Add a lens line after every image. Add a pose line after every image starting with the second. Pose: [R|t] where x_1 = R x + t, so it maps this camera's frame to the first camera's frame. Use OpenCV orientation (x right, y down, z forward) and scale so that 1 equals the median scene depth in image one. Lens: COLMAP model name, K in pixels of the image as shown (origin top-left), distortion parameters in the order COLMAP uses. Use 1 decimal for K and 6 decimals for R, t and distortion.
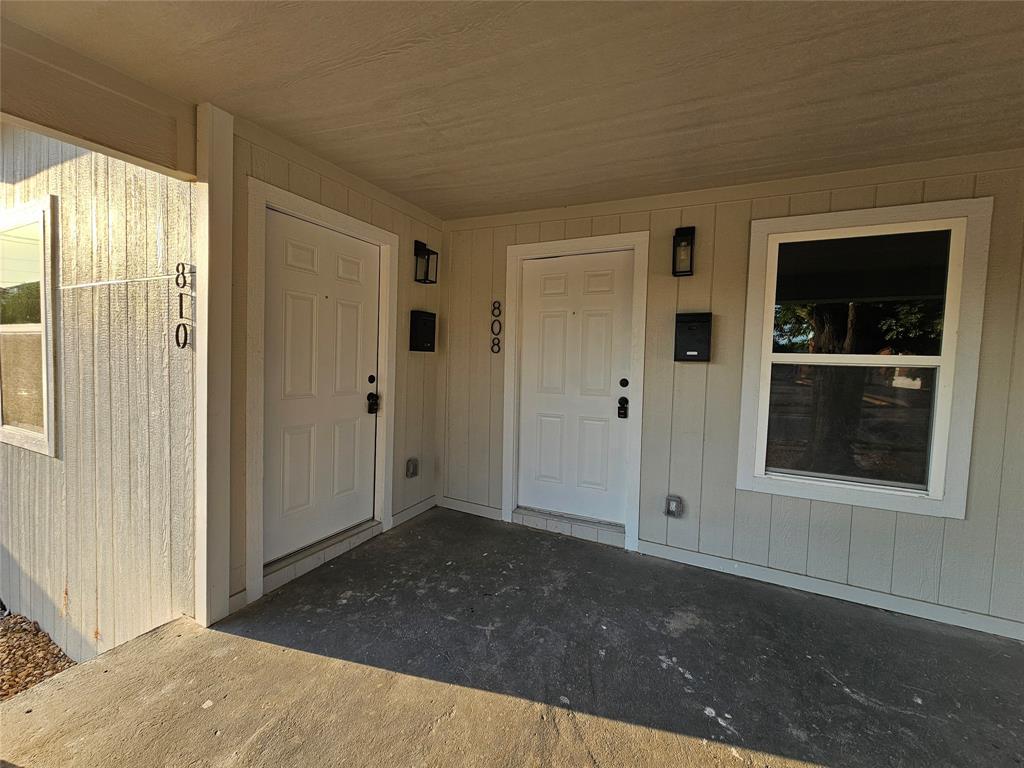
lens RADIAL K [[418.1, 0, 515.4], [0, 418.1, 379.2], [0, 0, 1]] dist [-0.002069, 0.000984]
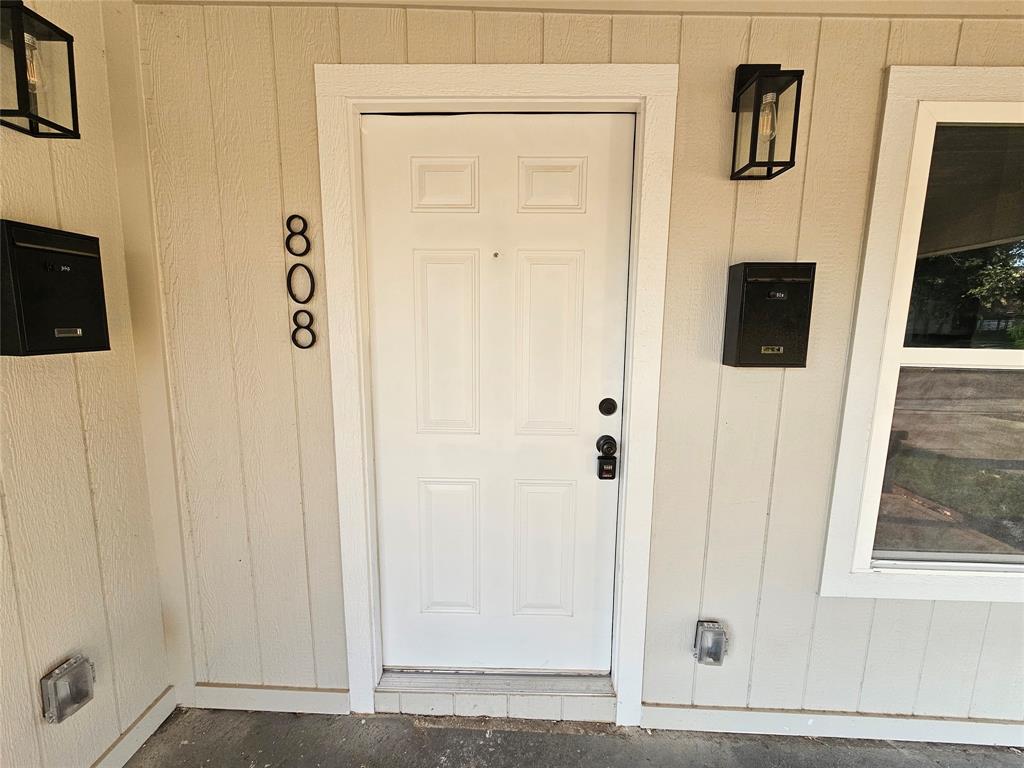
lens RADIAL K [[418.1, 0, 519.0], [0, 418.1, 380.2], [0, 0, 1]] dist [-0.002069, 0.000984]
pose [[0.912242, -0.070736, 0.403499, -0.026449], [0.029378, 0.993739, 0.107791, -0.077162], [-0.408598, -0.086477, 0.908609, 0.609644]]
